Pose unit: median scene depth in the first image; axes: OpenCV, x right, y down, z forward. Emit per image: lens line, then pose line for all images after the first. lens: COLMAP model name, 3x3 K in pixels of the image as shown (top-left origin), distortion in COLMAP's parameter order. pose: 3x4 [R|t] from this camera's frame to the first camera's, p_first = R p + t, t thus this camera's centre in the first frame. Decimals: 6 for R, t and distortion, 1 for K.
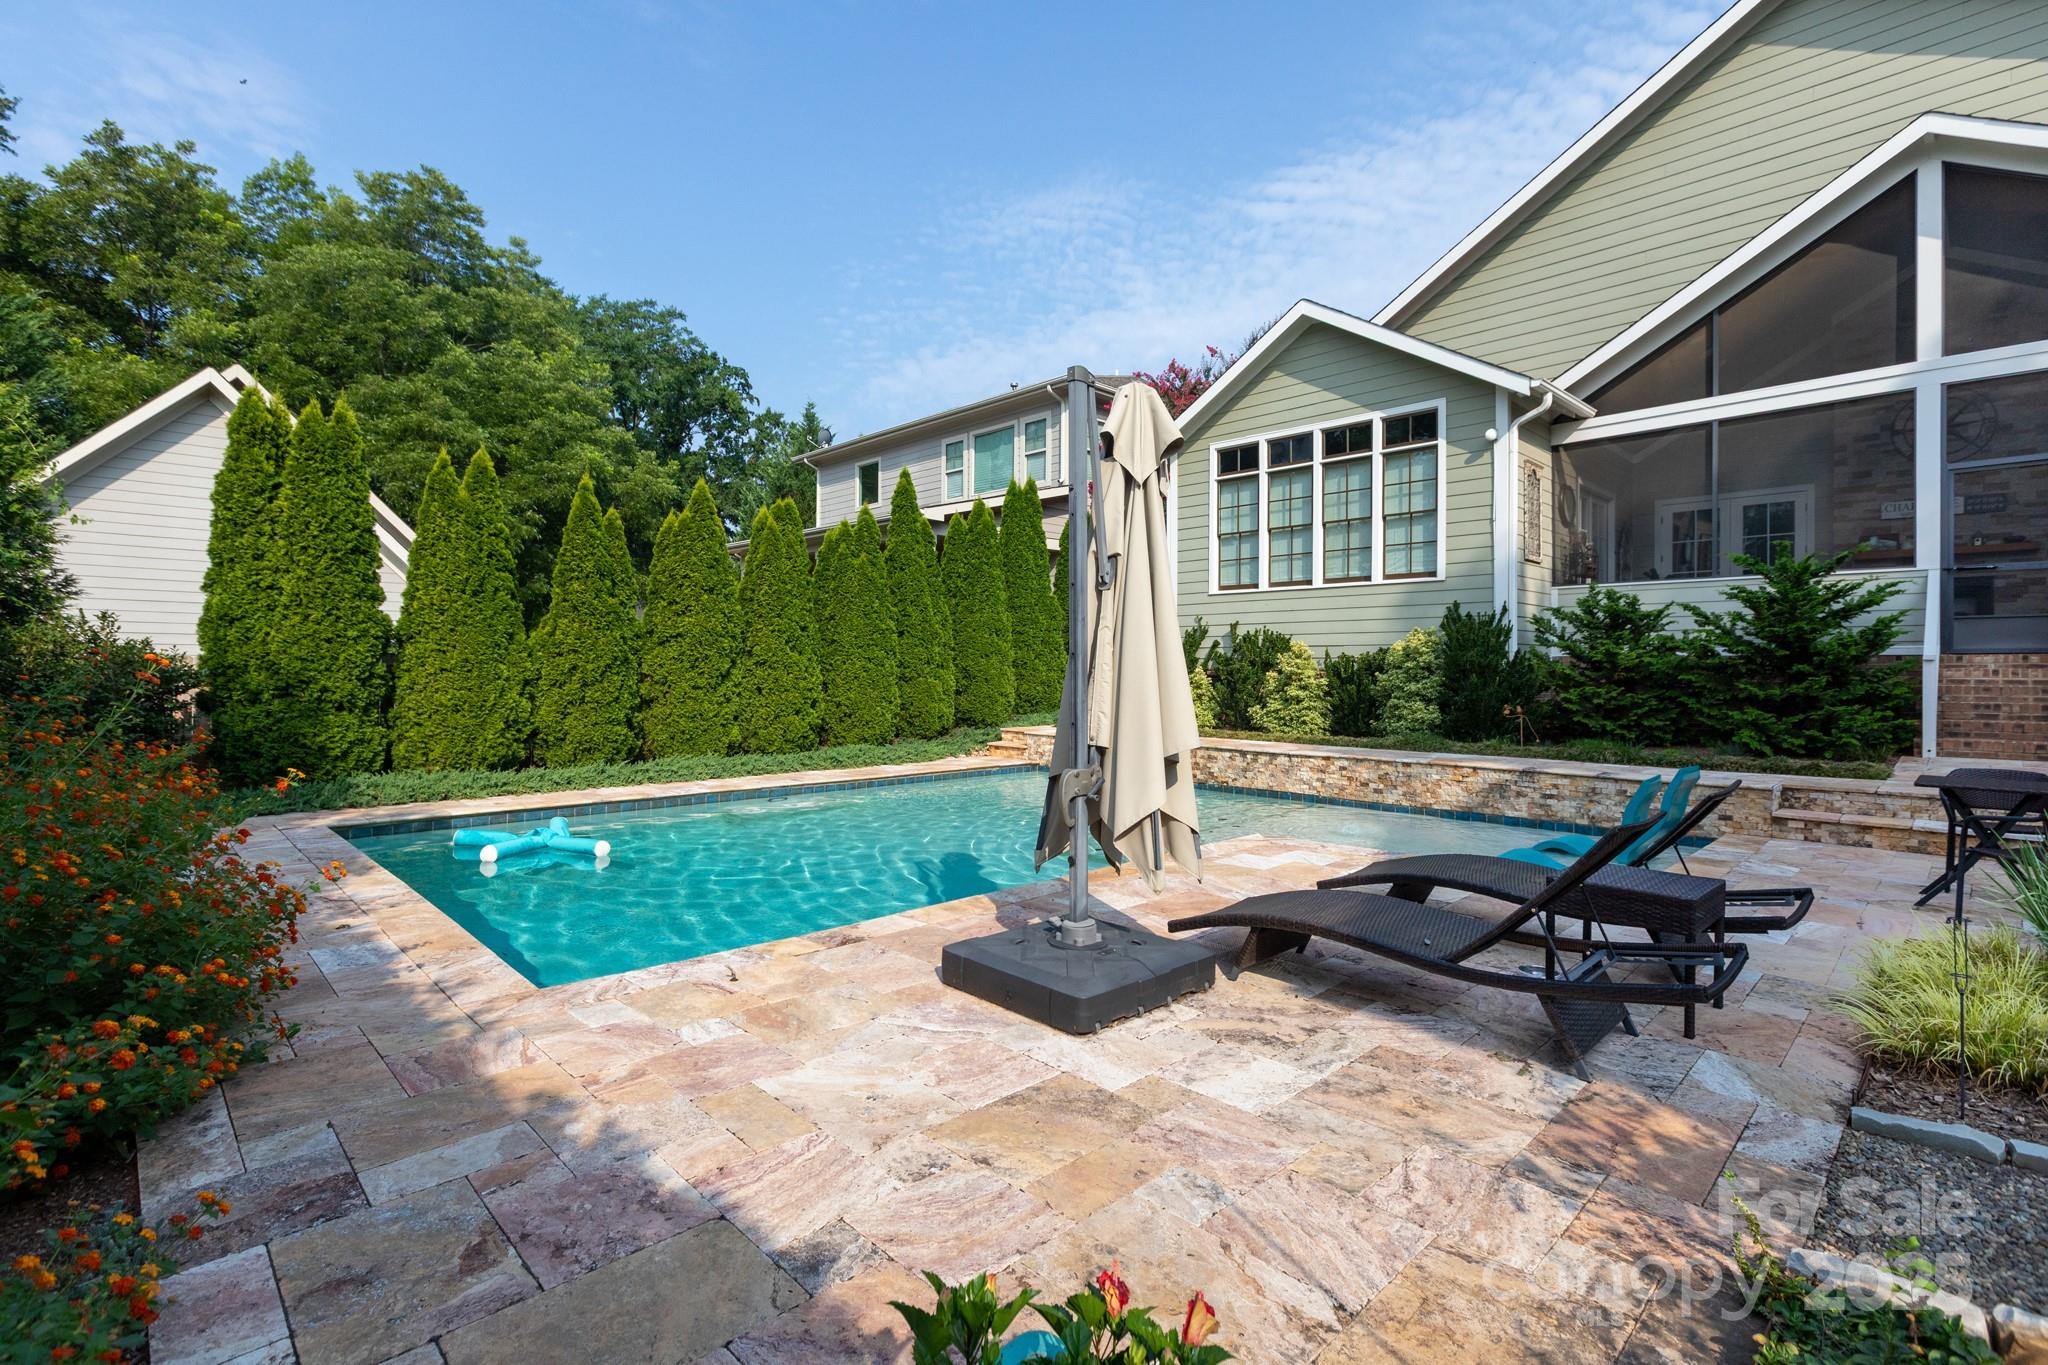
lens RADIAL K [[941.3, 0, 1012.4], [0, 941.3, 671.3], [0, 0, 1]] dist [0.004406, -0.000540]
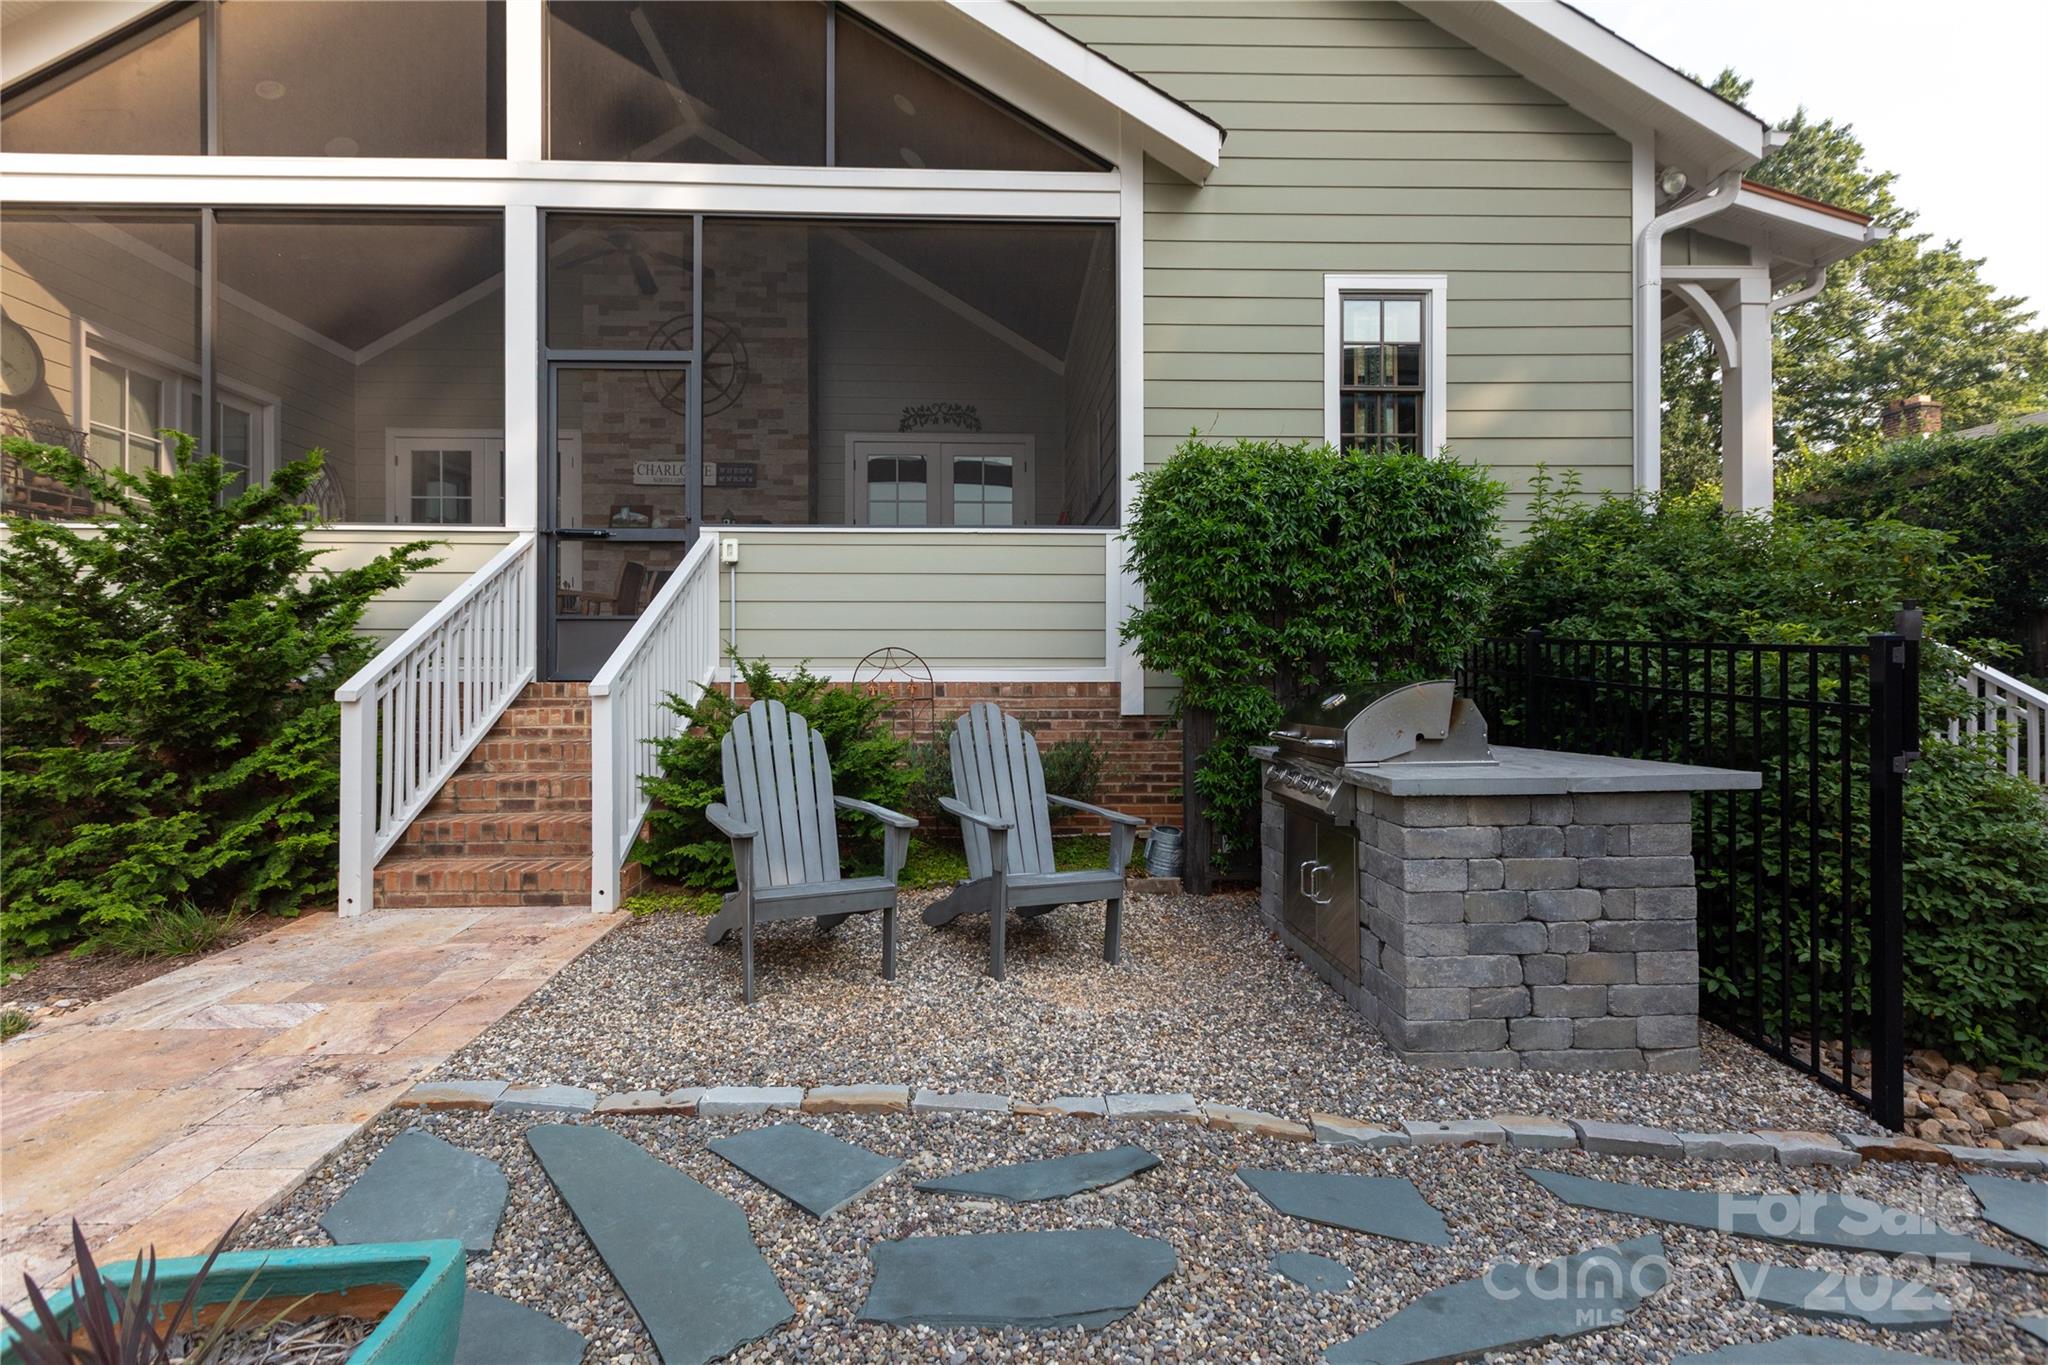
lens RADIAL K [[941.3, 0, 1012.4], [0, 941.3, 671.3], [0, 0, 1]] dist [0.004406, -0.000540]
pose [[0.671561, 0.002412, 0.740945, 0.758528], [0.004283, 0.999965, -0.007137, -0.019045], [-0.740937, 0.007966, 0.671528, 0.411565]]
